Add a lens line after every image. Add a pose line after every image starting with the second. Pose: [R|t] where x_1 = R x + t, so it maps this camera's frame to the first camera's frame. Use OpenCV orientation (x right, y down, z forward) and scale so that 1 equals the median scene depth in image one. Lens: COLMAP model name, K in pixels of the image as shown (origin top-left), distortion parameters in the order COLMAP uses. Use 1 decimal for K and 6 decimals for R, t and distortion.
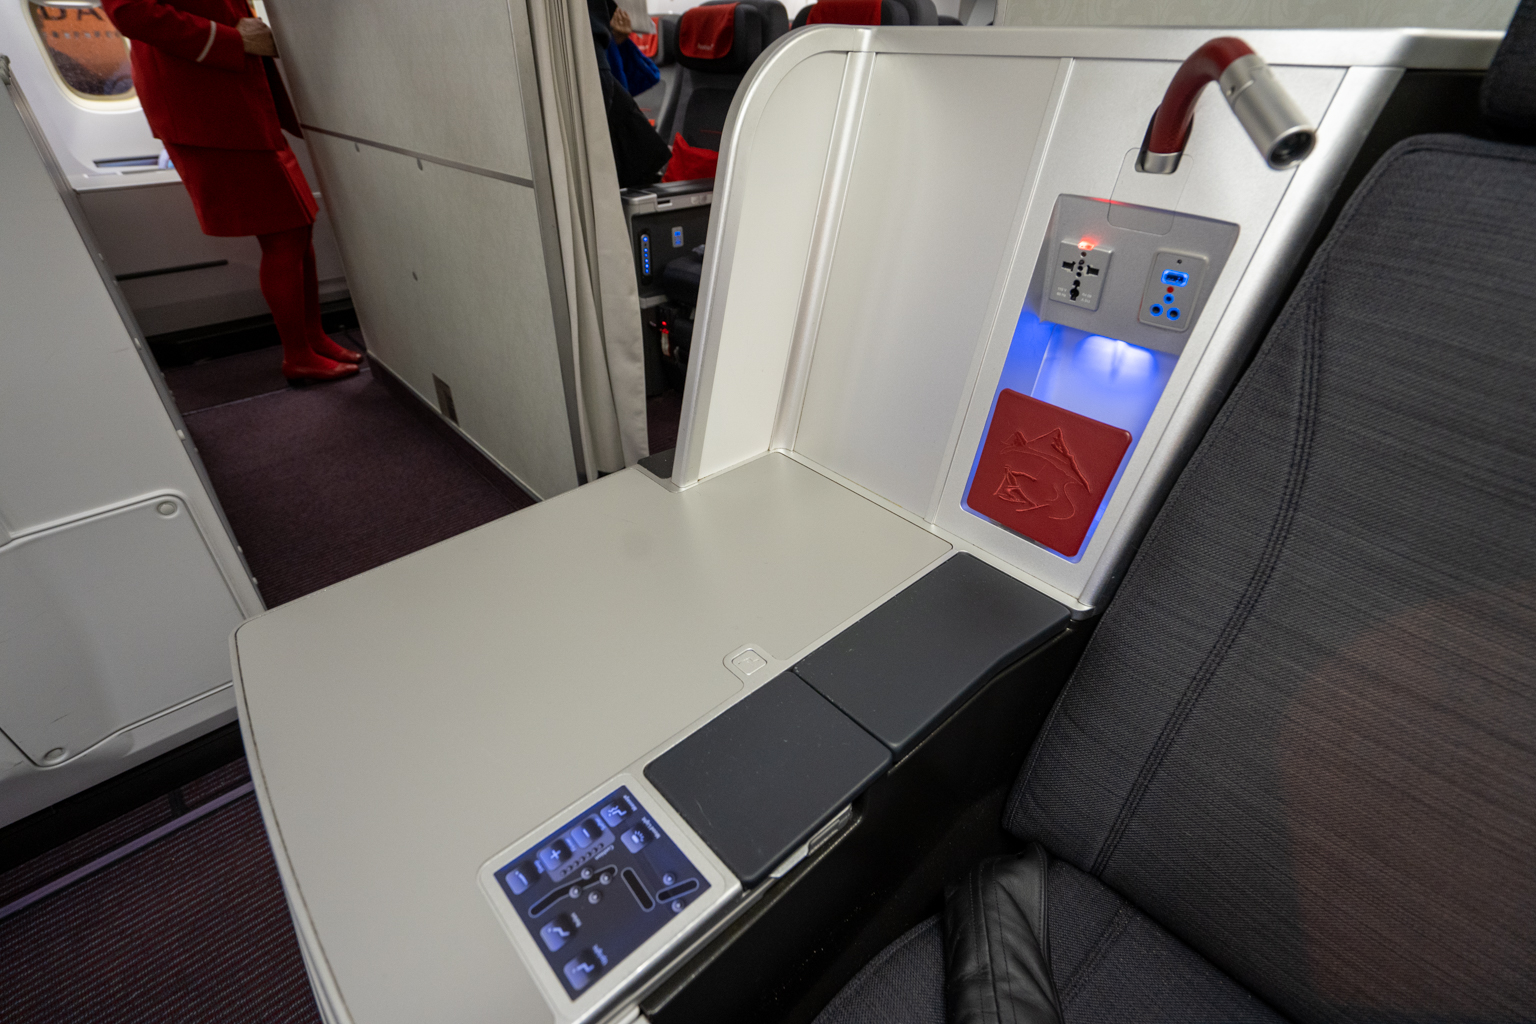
lens RADIAL K [[711.1, 0, 768.0], [0, 711.1, 514.3], [0, 0, 1]] dist [-0.059012, 0.021785]
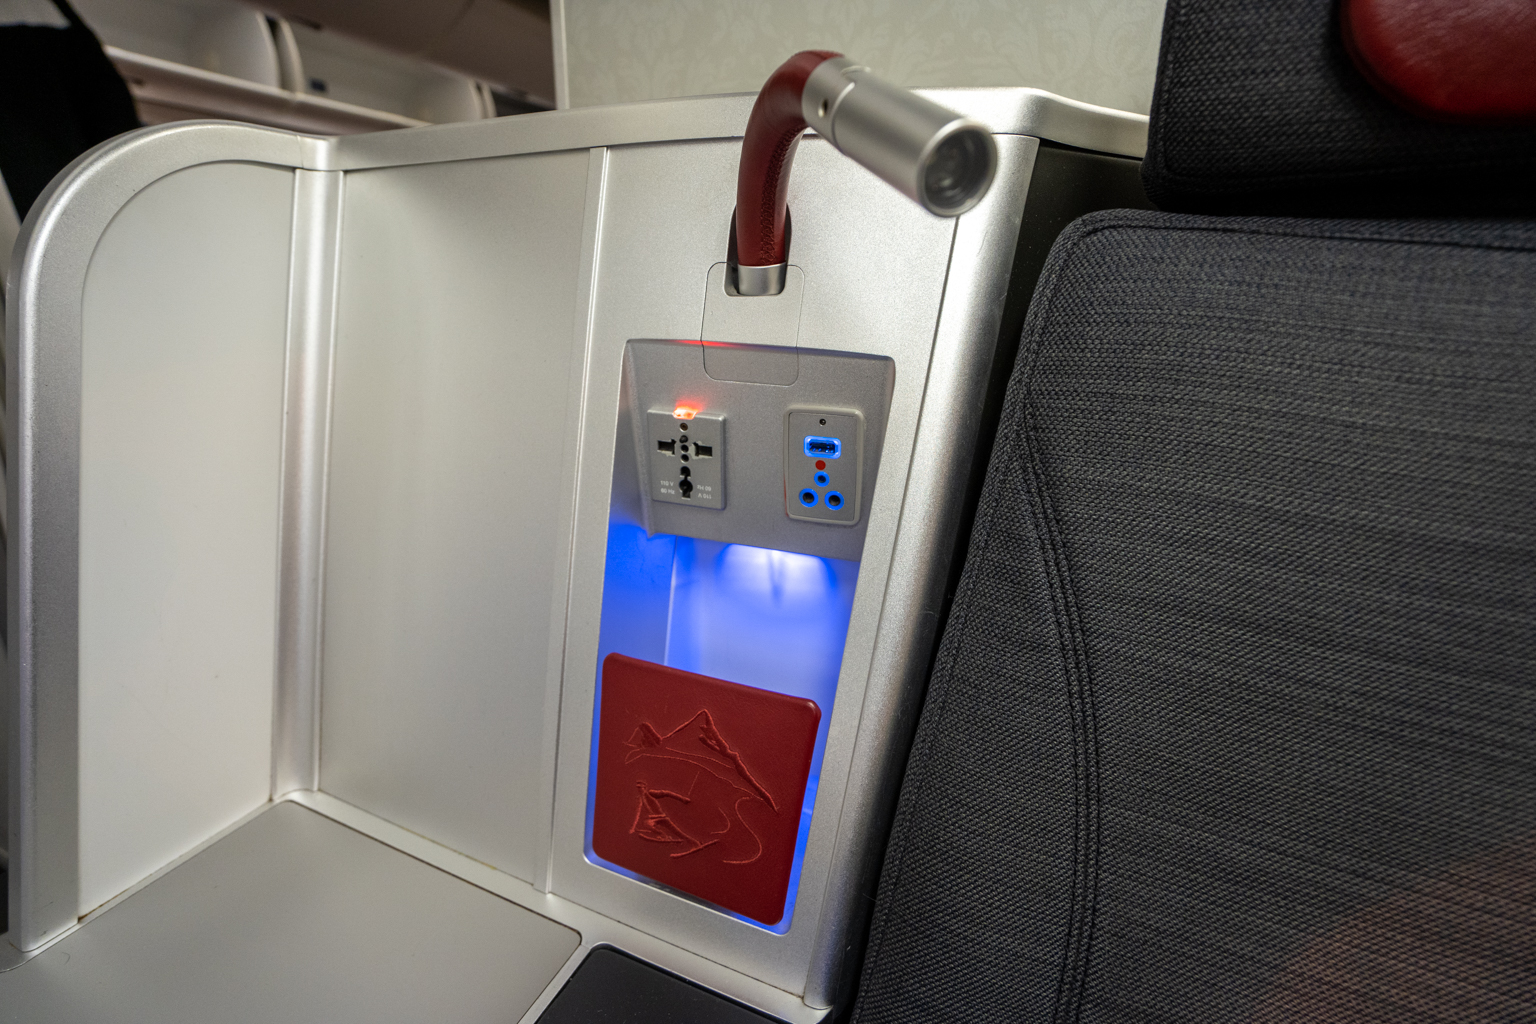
lens RADIAL K [[711.1, 0, 768.0], [0, 711.1, 514.3], [0, 0, 1]] dist [-0.059012, 0.021785]
pose [[0.916359, -0.127710, 0.379442, 0.299063], [0.220973, 0.951658, -0.213350, -0.161290], [-0.333852, 0.279351, 0.900281, 0.470861]]
